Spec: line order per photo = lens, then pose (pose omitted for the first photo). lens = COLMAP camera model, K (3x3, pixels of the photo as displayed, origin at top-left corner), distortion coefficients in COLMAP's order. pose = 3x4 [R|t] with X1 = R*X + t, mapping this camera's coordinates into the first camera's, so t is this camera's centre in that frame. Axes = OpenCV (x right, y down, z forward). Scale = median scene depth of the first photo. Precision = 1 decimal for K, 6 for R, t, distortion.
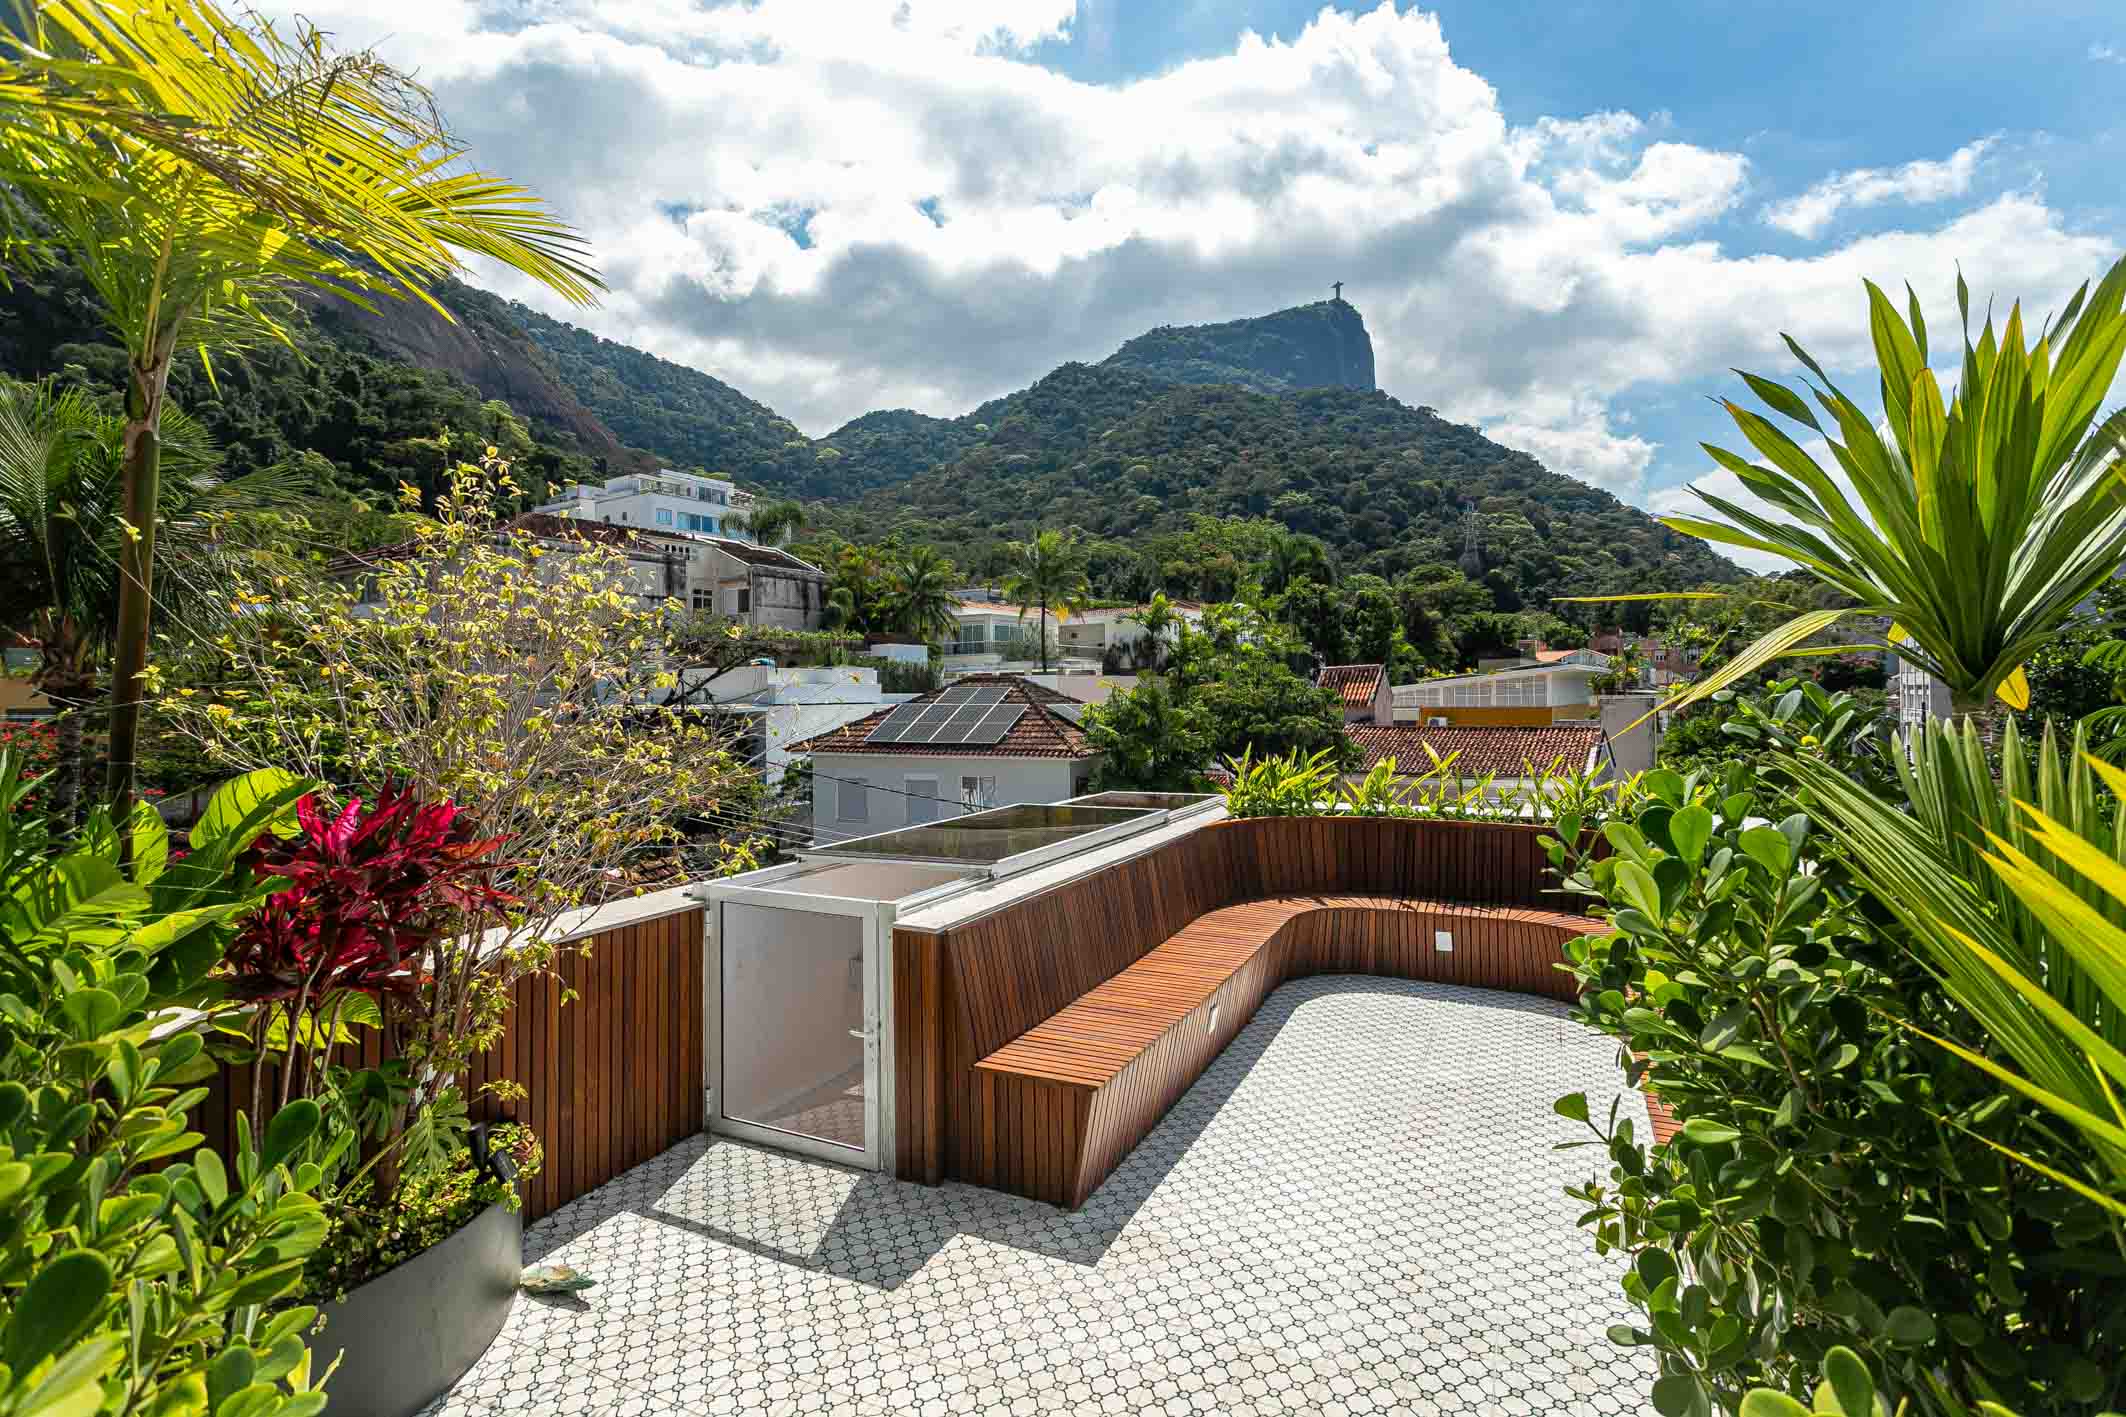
lens RADIAL K [[996.6, 0, 1047.5], [0, 996.6, 694.9], [0, 0, 1]] dist [-0.005808, 0.008439]
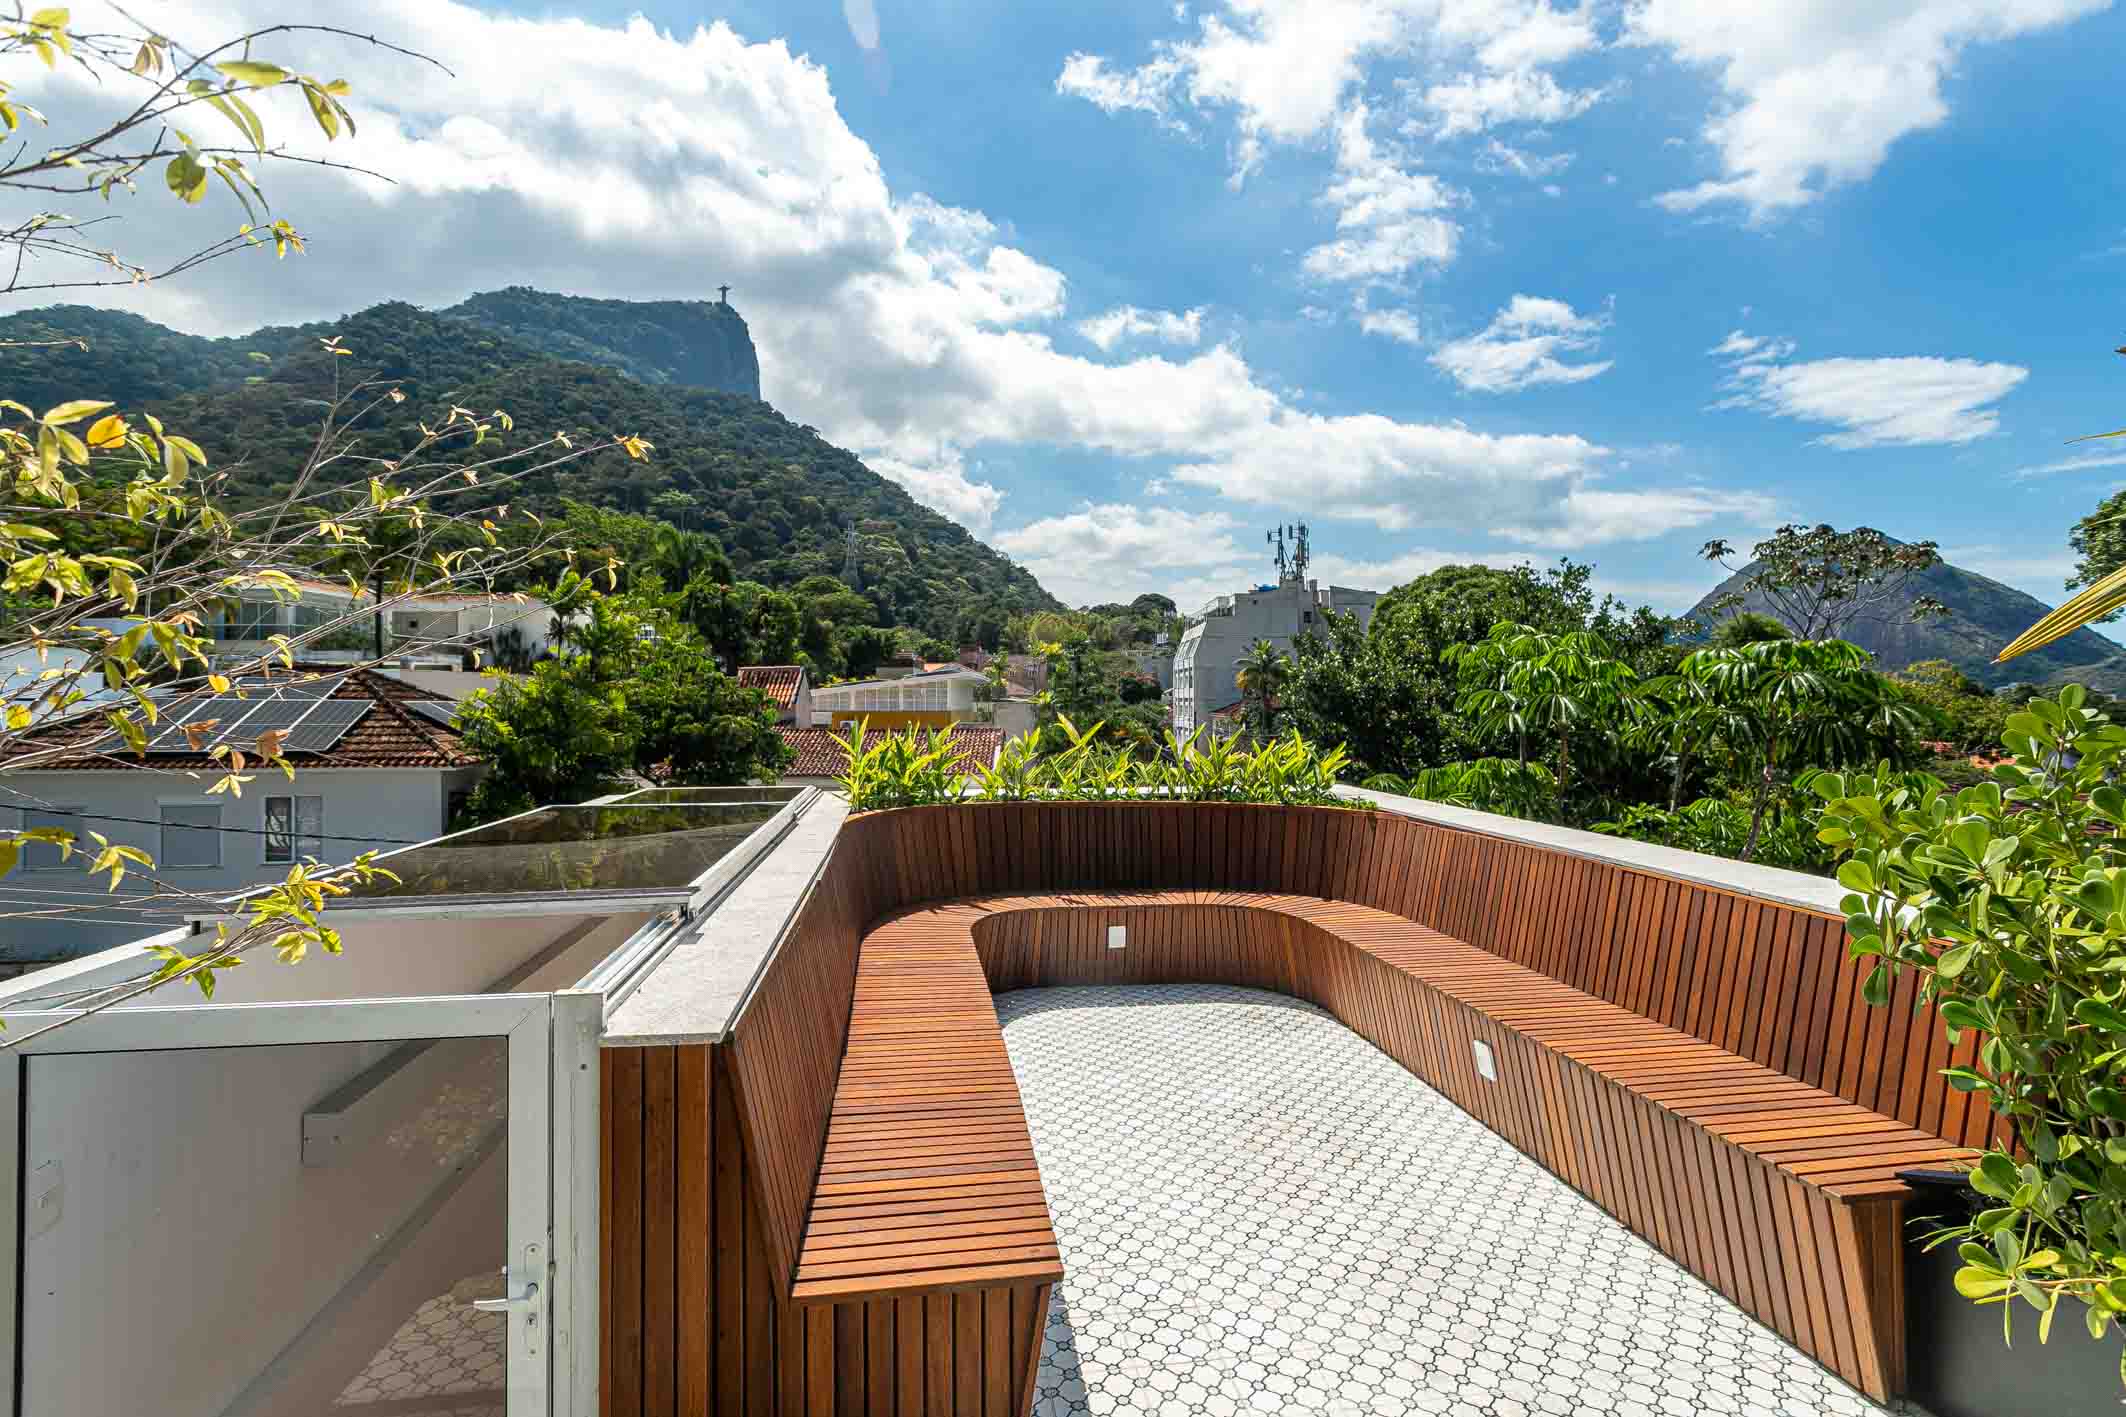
lens RADIAL K [[996.6, 0, 1047.5], [0, 996.6, 694.9], [0, 0, 1]] dist [-0.005808, 0.008439]
pose [[0.820191, 0.015955, 0.571868, -0.094295], [-0.010289, 0.999861, -0.013139, 0.028194], [-0.571998, 0.004892, 0.820241, 0.189573]]
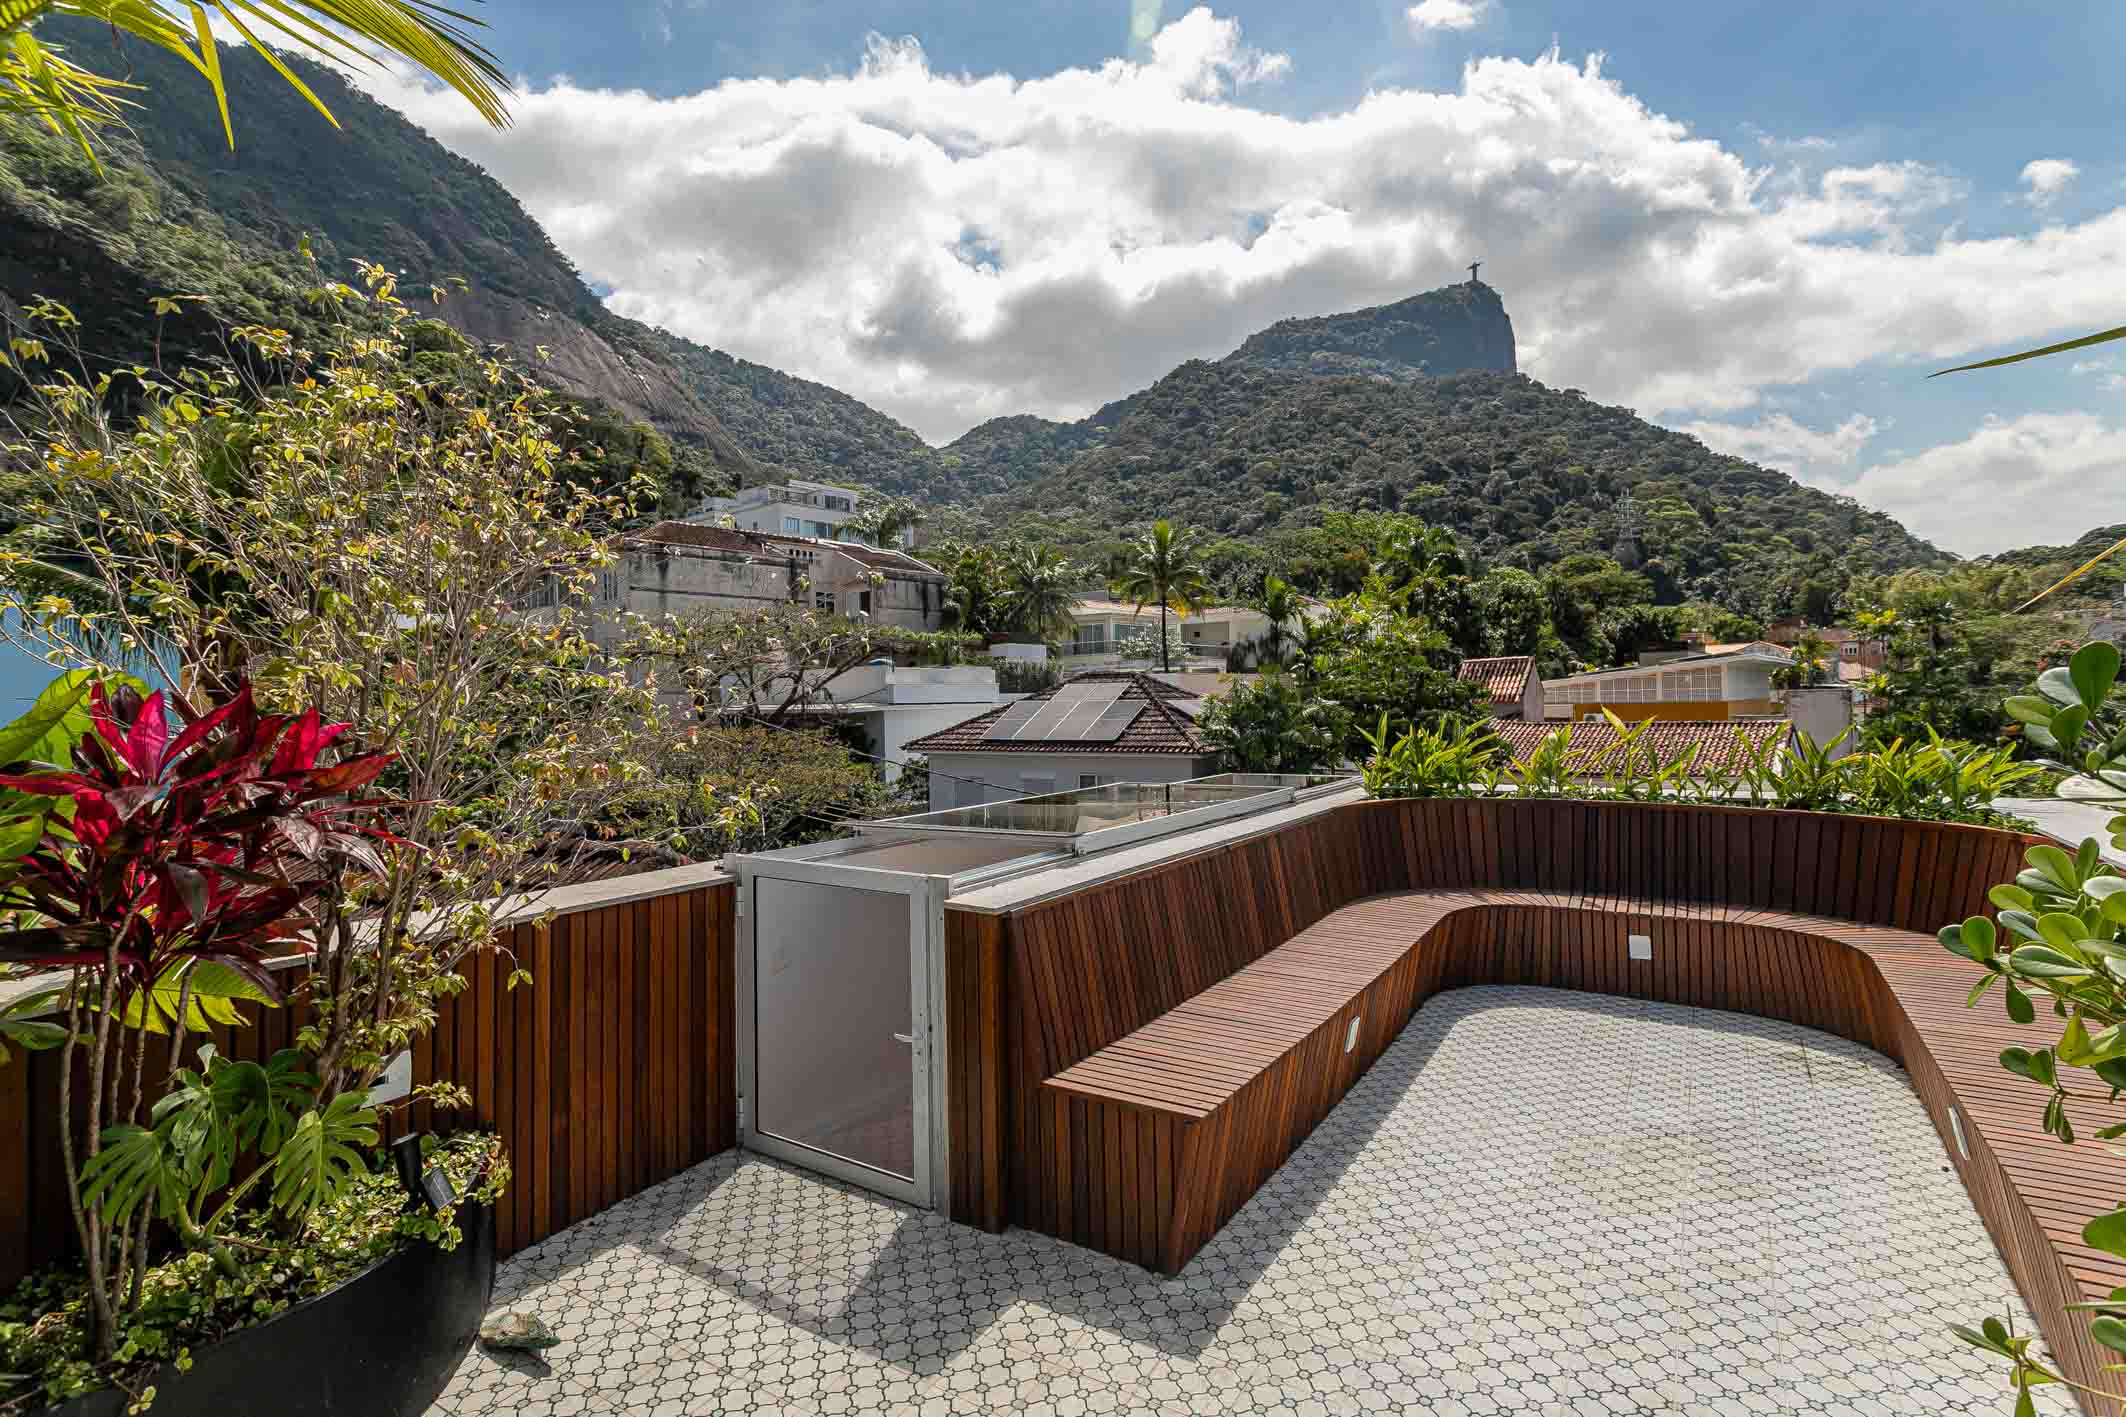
lens RADIAL K [[1003.6, 0, 1055.1], [0, 1003.6, 693.2], [0, 0, 1]] dist [-0.001584, 0.000189]
pose [[0.993328, -0.007139, -0.115103, 0.010503], [0.006389, 0.999956, -0.006885, 0.025081], [0.115147, 0.006104, 0.993330, 0.076106]]
